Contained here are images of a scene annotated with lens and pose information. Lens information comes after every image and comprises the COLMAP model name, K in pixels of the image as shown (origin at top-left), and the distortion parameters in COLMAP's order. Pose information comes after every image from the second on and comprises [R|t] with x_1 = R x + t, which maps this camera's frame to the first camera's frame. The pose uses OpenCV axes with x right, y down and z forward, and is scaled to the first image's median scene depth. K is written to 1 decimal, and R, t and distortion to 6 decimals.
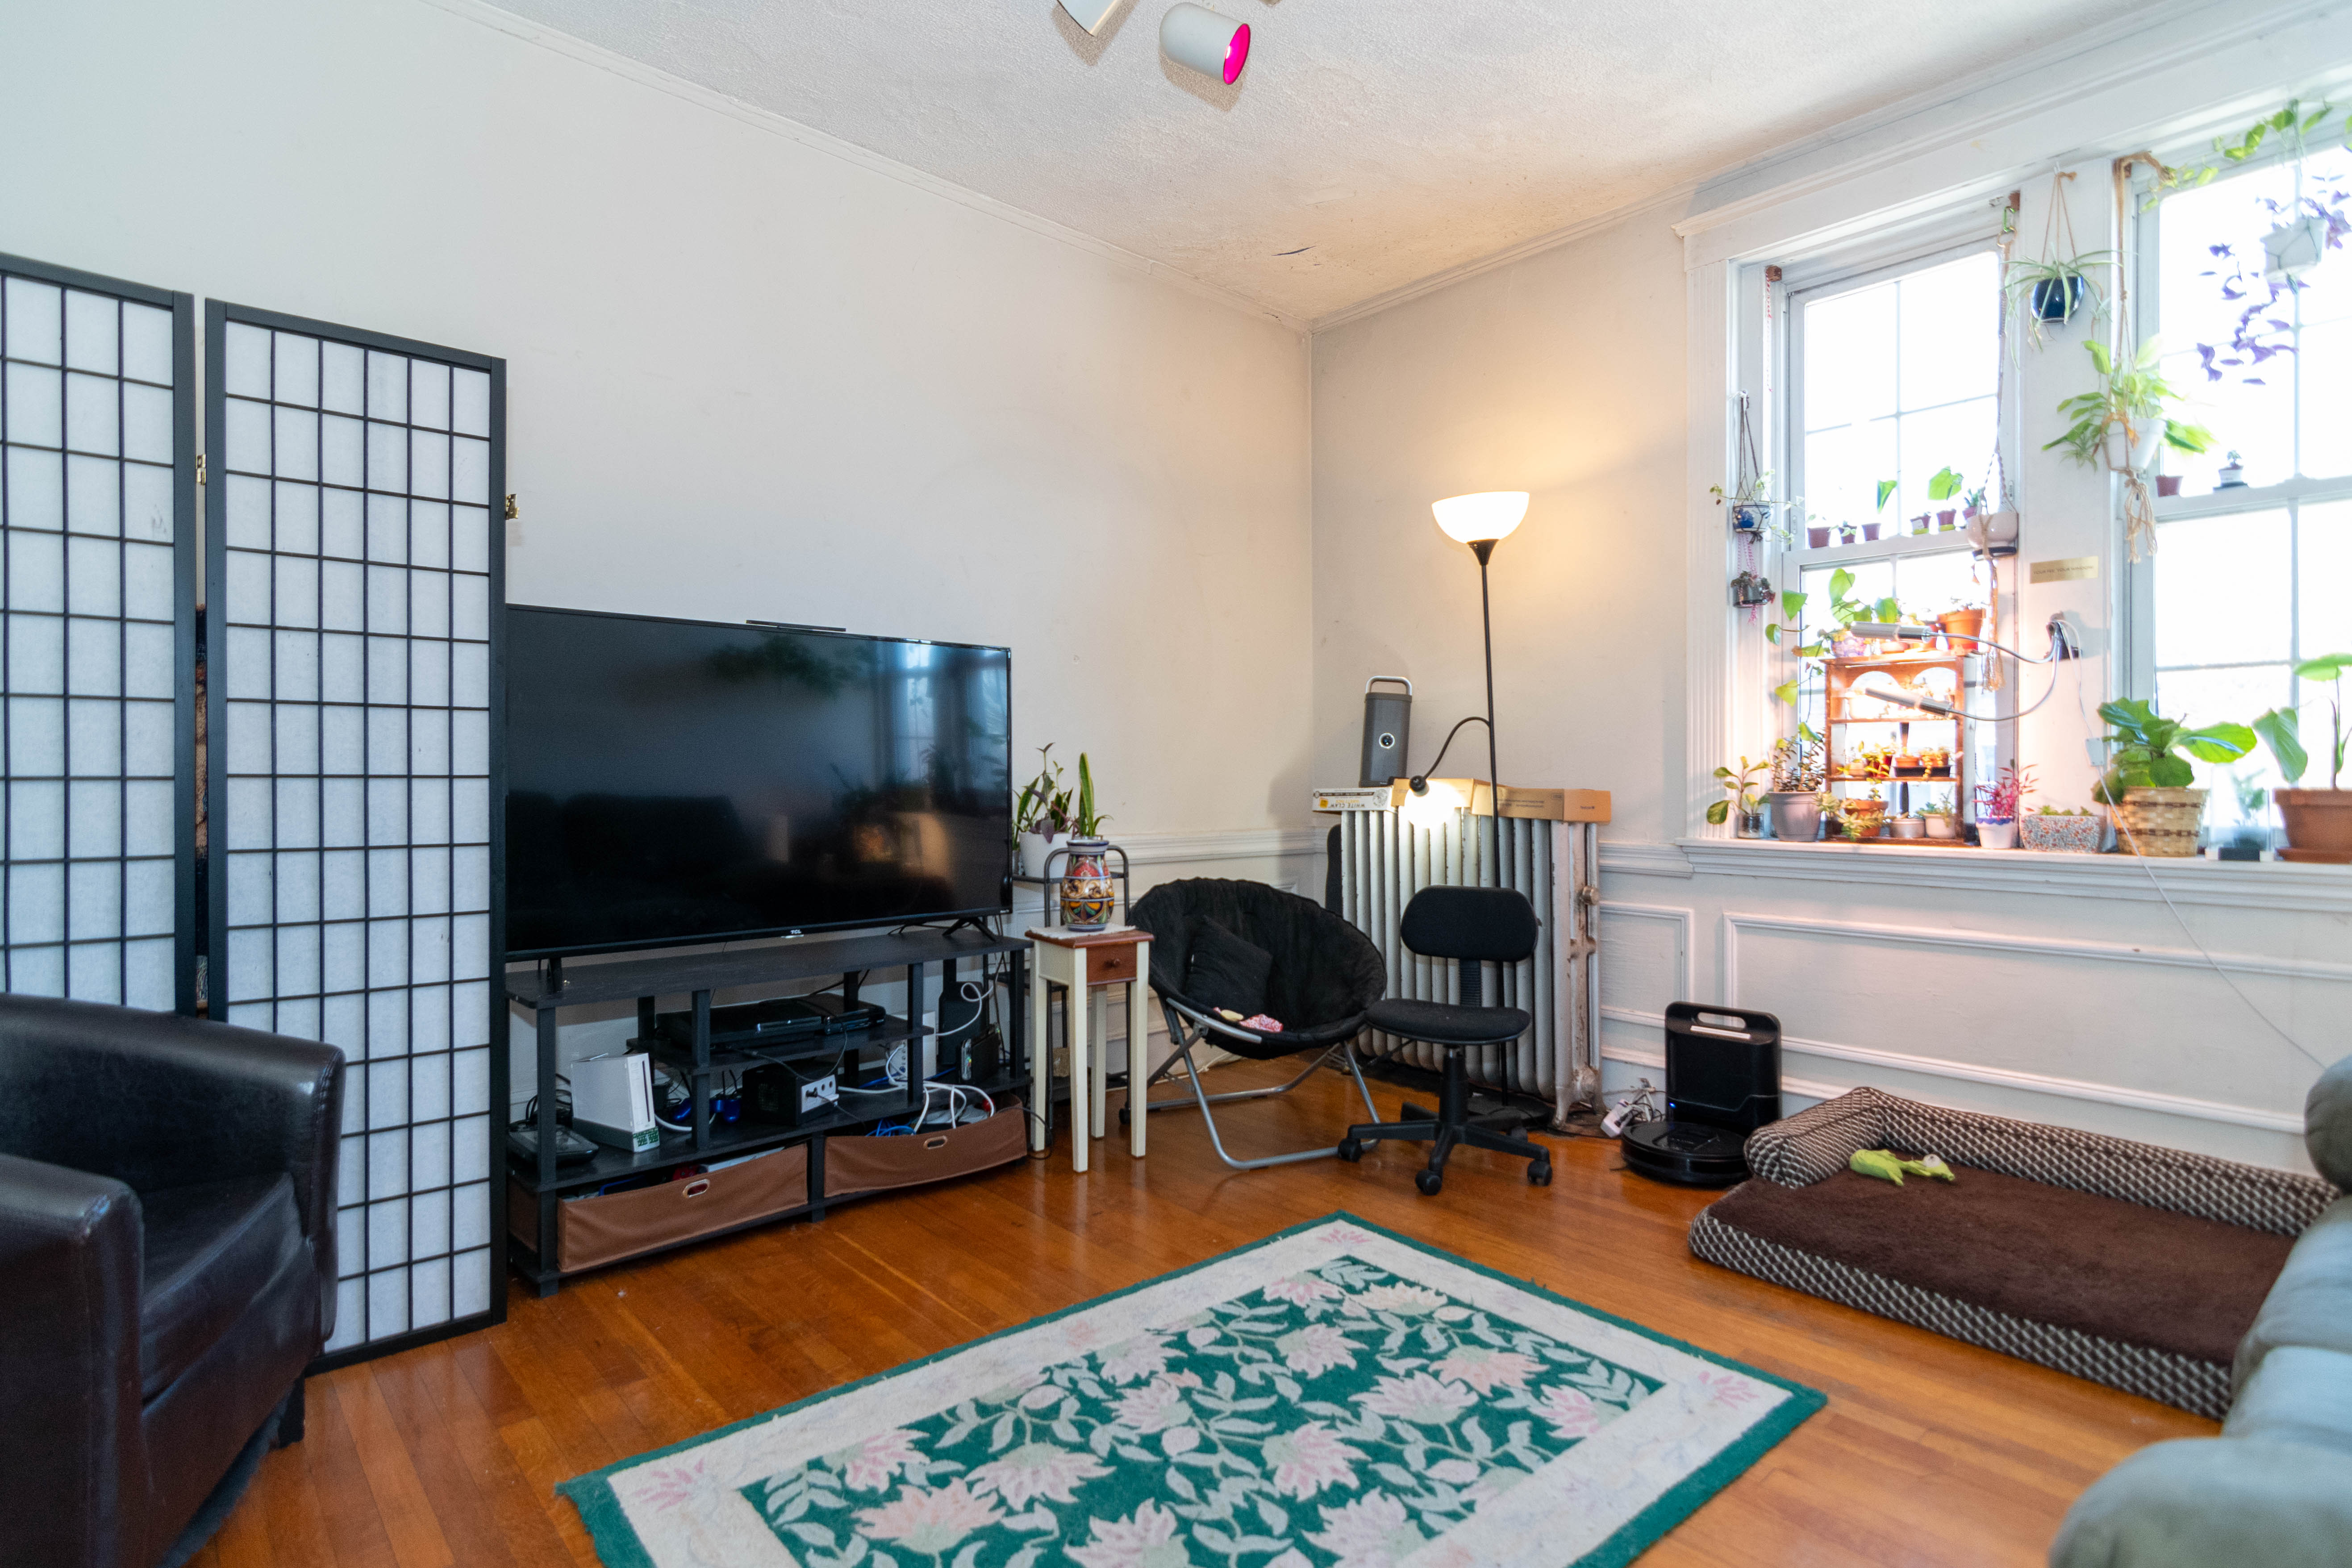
lens RADIAL K [[1193.7, 0, 1169.1], [0, 1193.7, 779.6], [0, 0, 1]] dist [-0.002388, 0.001699]
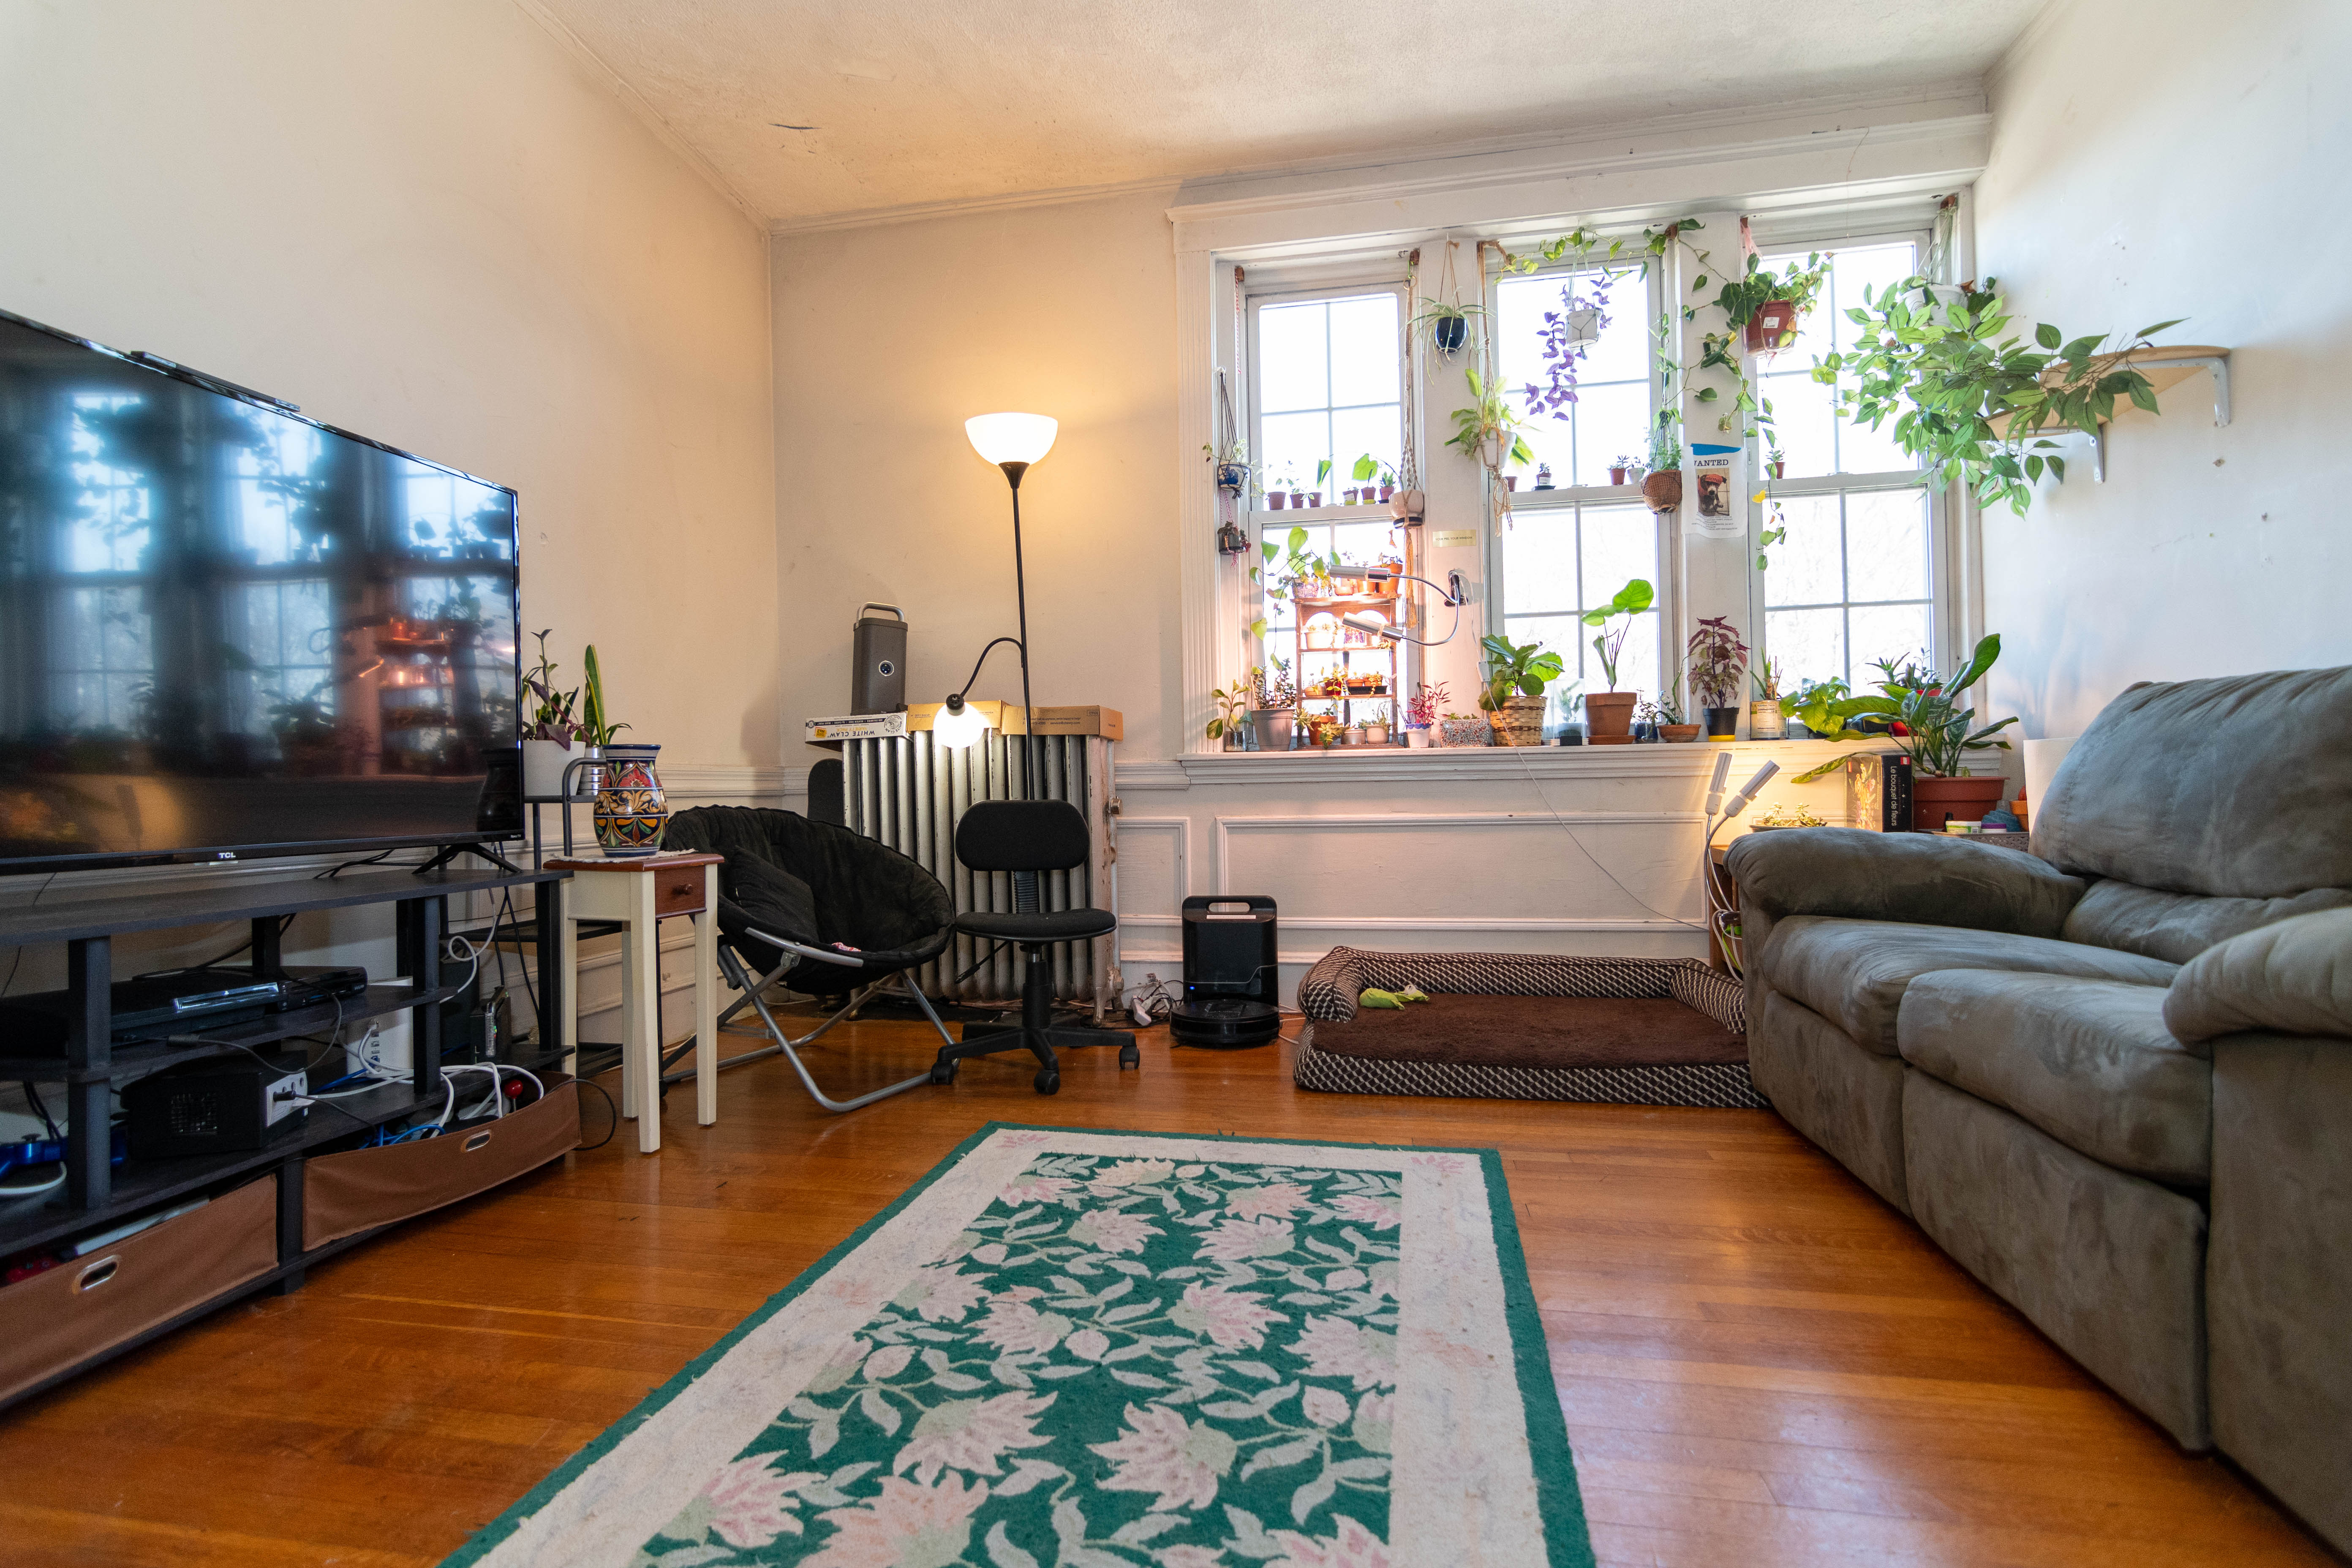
lens RADIAL K [[1125.2, 0, 1169.8], [0, 1125.2, 779.6], [0, 0, 1]] dist [-0.001664, 0.001432]
pose [[0.790415, -0.009556, 0.612497, -0.347944], [0.019356, 0.999769, -0.009381, 0.126195], [-0.612266, 0.019270, 0.790417, 0.255276]]
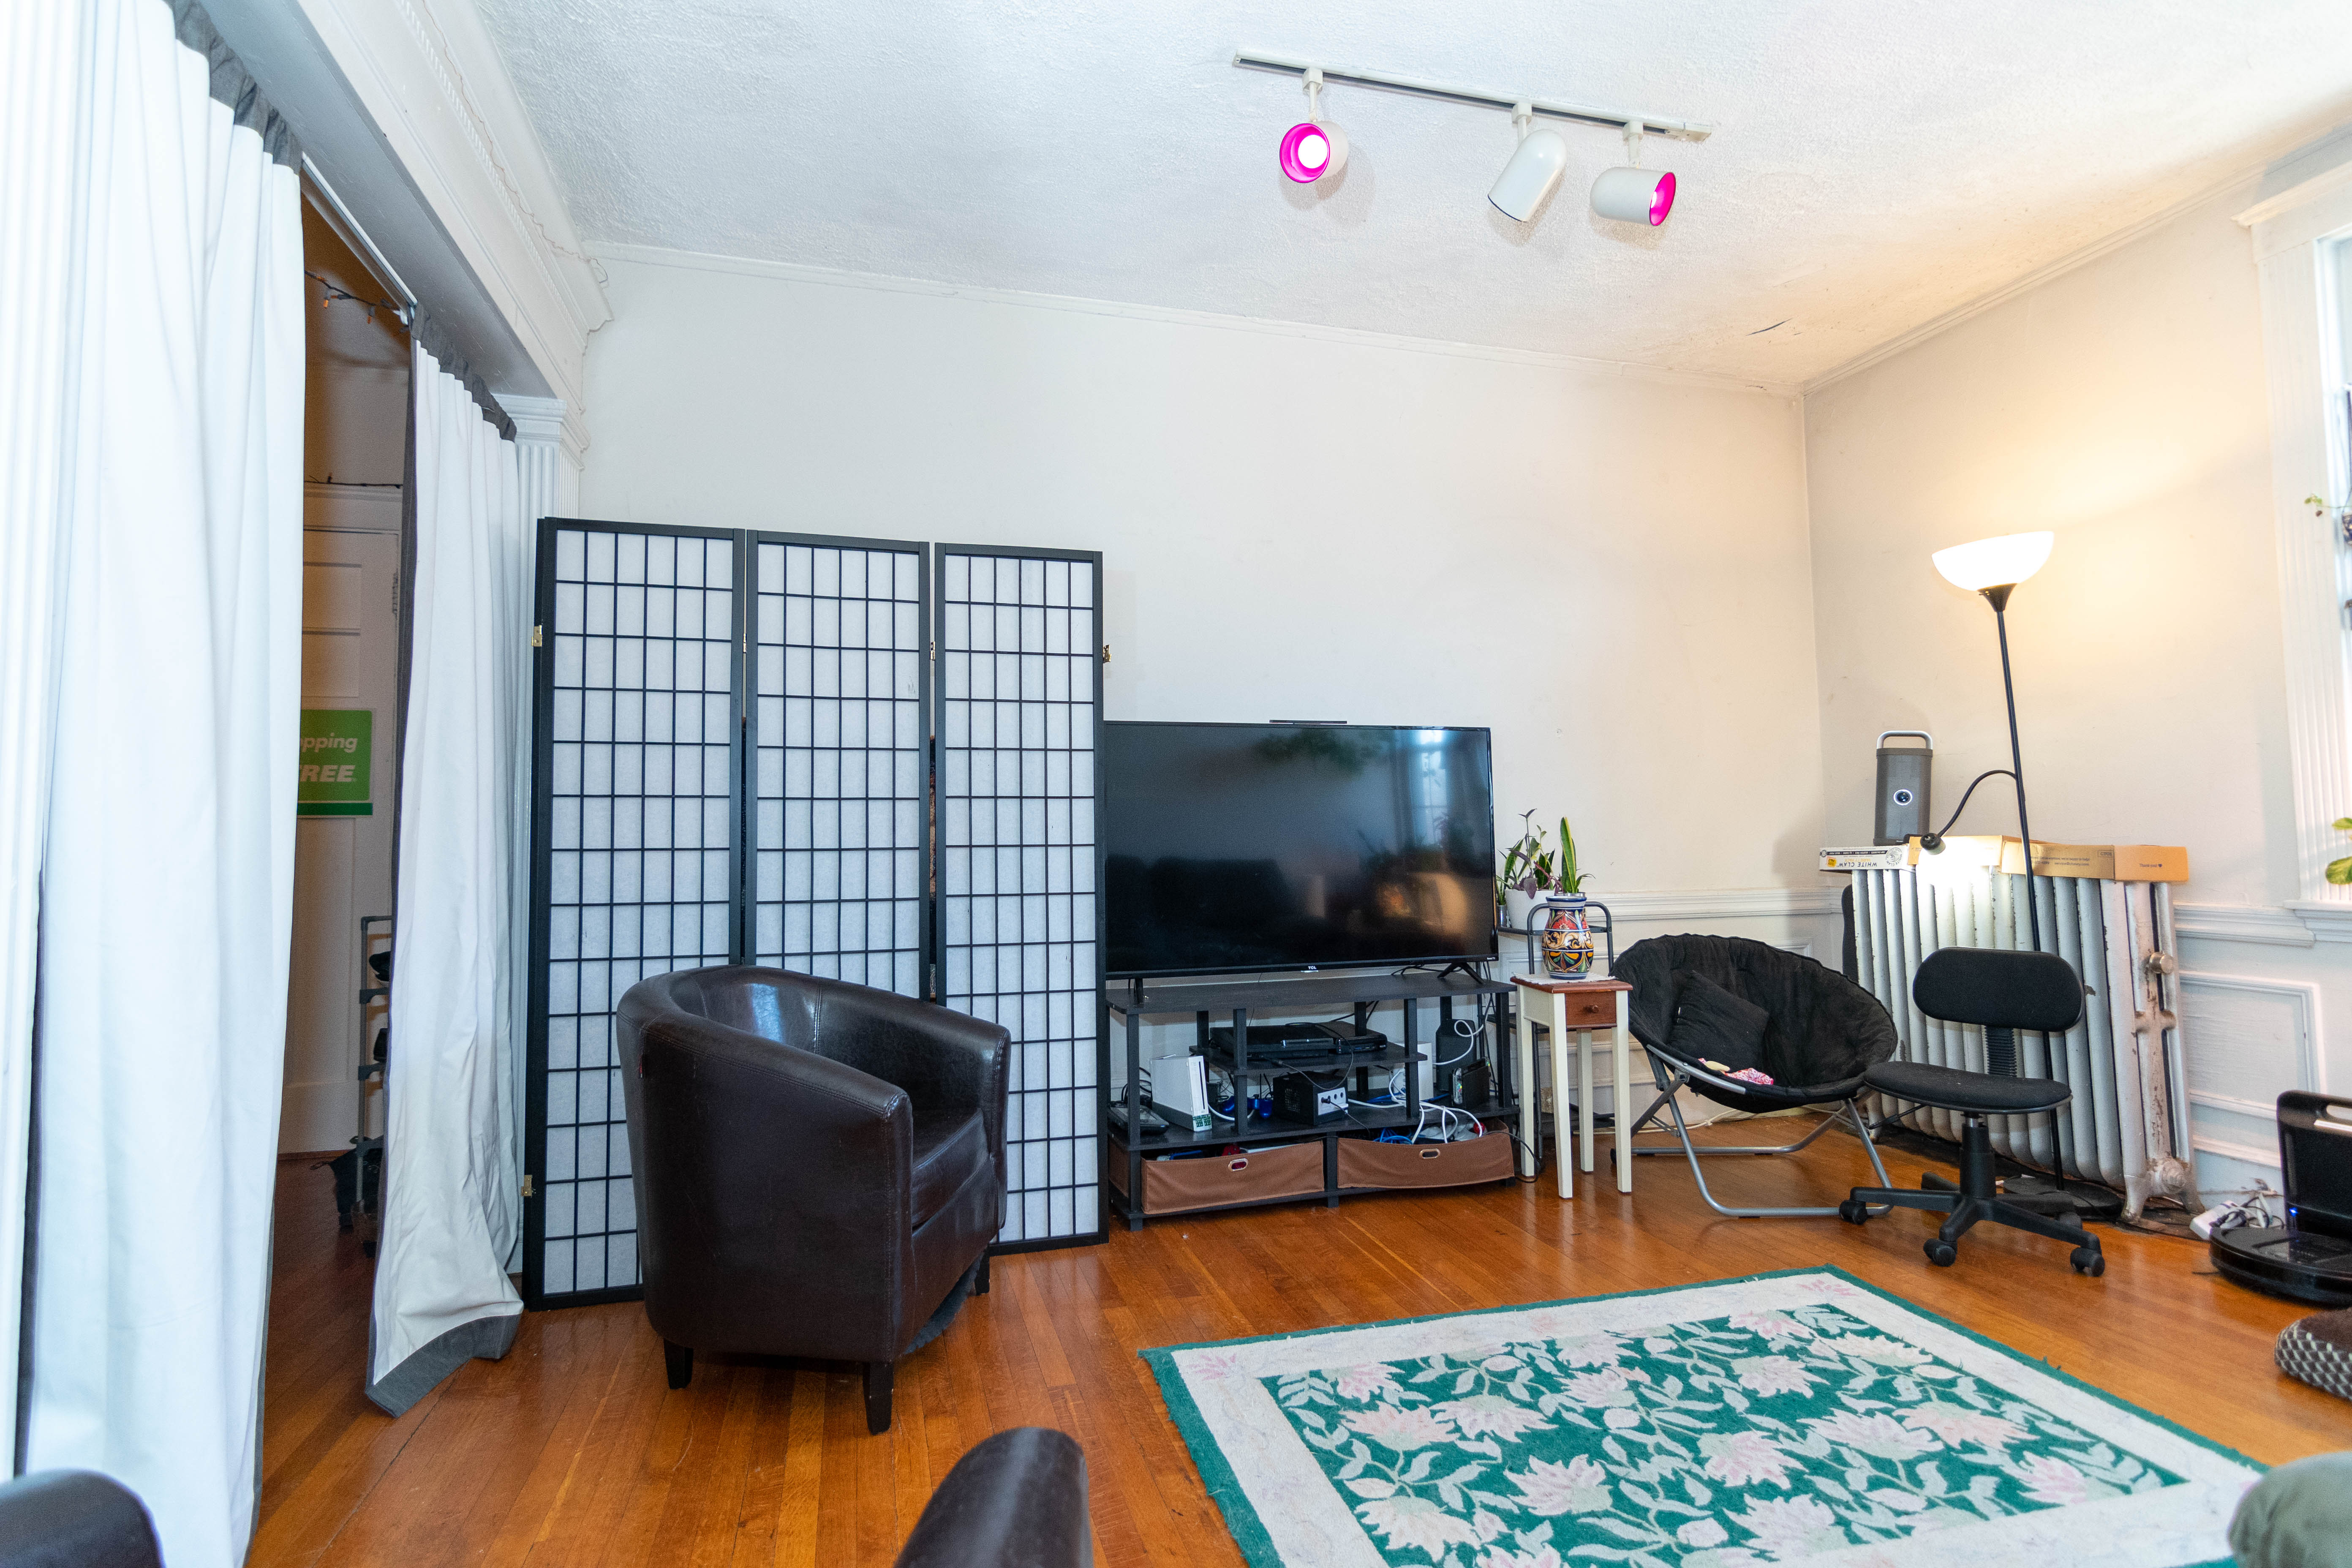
lens RADIAL K [[1131.0, 0, 1169.8], [0, 1131.0, 781.5], [0, 0, 1]] dist [-0.000608, 0.002793]
pose [[0.896620, -0.036130, -0.441324, 0.097981], [0.012013, 0.998284, -0.057321, 0.000289], [0.442637, 0.046094, 0.895515, -0.154298]]
